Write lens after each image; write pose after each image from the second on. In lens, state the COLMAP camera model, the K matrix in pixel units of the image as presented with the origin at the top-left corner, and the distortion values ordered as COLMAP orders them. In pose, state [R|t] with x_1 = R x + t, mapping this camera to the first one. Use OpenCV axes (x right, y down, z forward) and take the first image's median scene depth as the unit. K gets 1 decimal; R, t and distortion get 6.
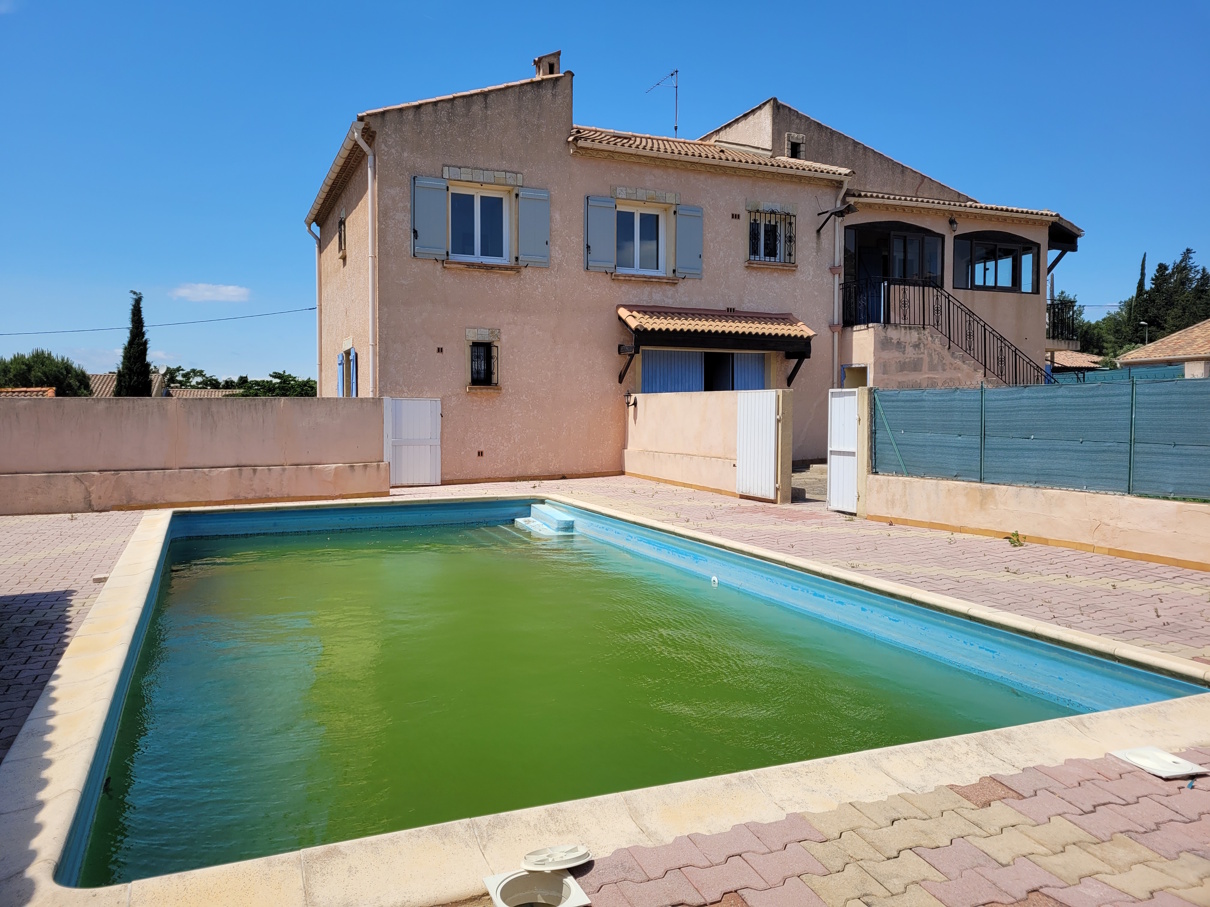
lens RADIAL K [[917.8, 0, 603.6], [0, 917.8, 455.2], [0, 0, 1]] dist [0.038984, -0.013310]
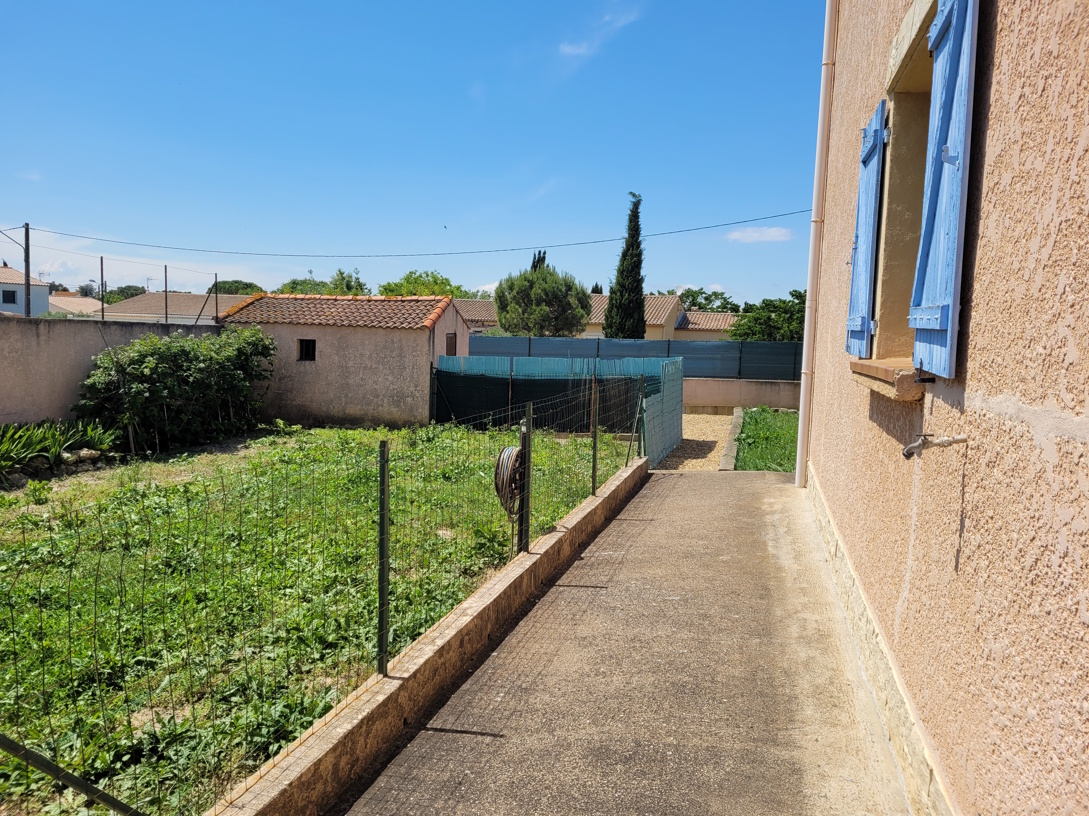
lens RADIAL K [[826.0, 0, 547.0], [0, 826.0, 401.2], [0, 0, 1]] dist [0.038984, -0.013310]
pose [[0.801482, 0.077206, -0.593014, -0.243211], [-0.059987, 0.997009, 0.048728, -0.042800], [0.595003, -0.003481, 0.803716, 0.810327]]
